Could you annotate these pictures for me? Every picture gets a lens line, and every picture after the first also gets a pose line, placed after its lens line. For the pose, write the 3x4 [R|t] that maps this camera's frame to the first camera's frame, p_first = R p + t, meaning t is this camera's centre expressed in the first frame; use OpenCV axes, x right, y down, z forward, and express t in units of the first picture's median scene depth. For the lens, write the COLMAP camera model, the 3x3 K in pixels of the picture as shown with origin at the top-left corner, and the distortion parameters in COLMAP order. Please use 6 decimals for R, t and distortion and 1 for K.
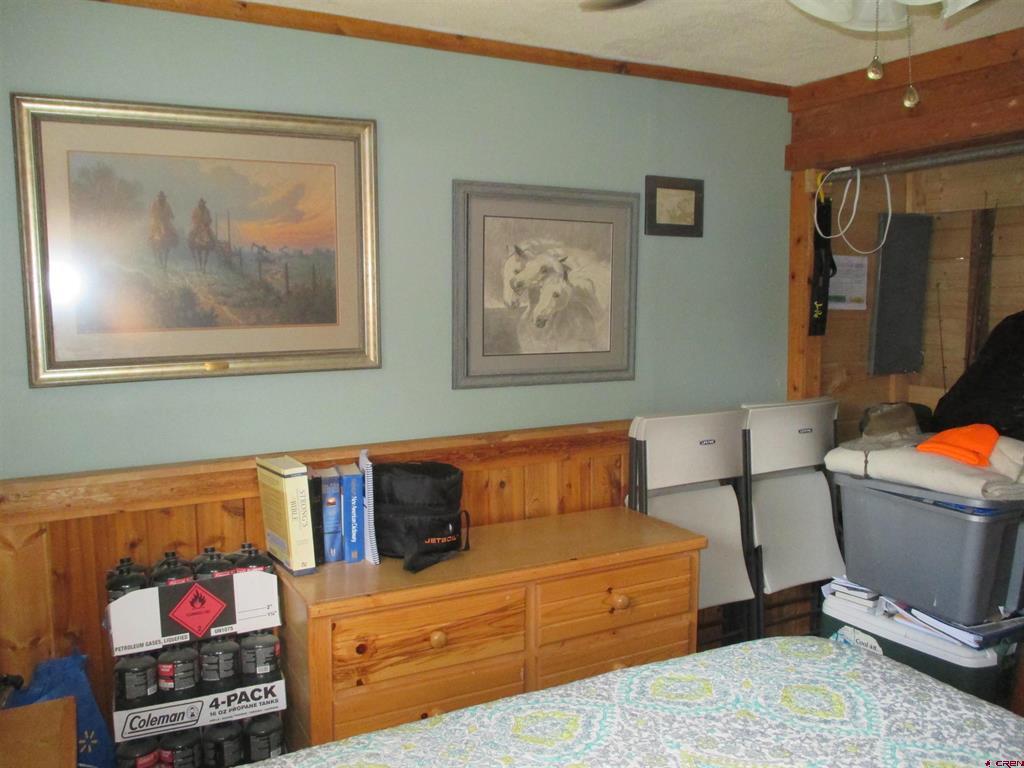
lens RADIAL K [[848.9, 0, 512.0], [0, 848.9, 384.0], [0, 0, 1]] dist [-0.031584, 0.000637]
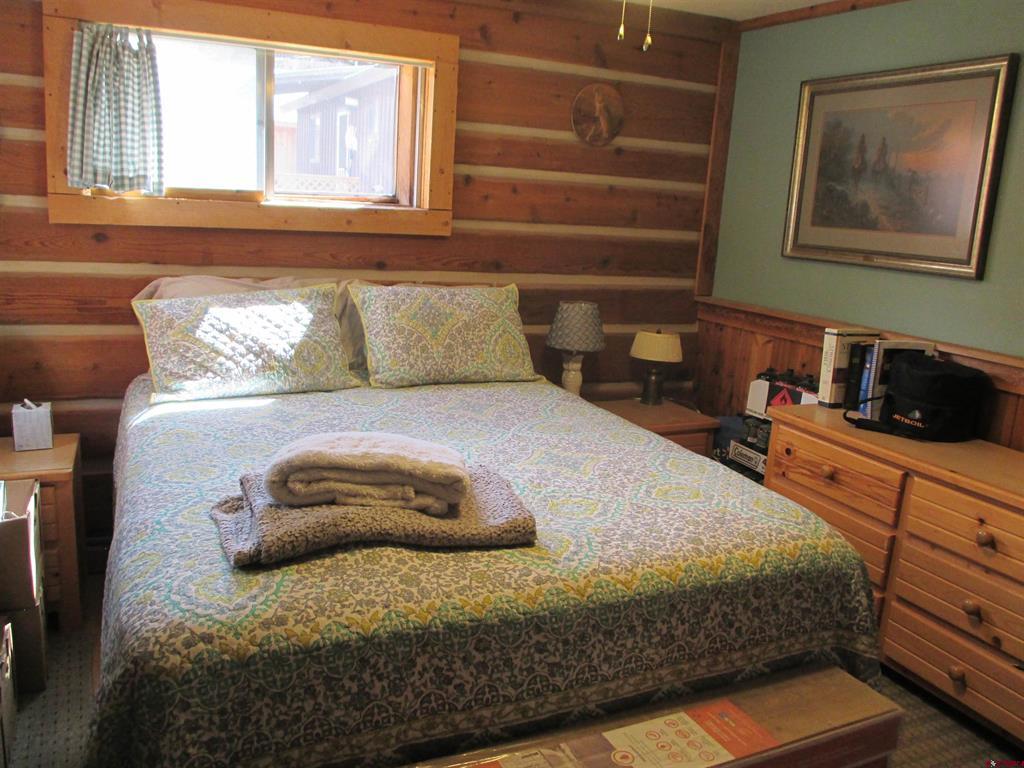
lens RADIAL K [[848.9, 0, 512.0], [0, 848.9, 384.0], [0, 0, 1]] dist [-0.031584, 0.000637]
pose [[-0.037951, 0.219968, -0.974769, 1.206600], [-0.165731, 0.960576, 0.223218, -0.039809], [0.985440, 0.170021, 0.000001, 0.511454]]
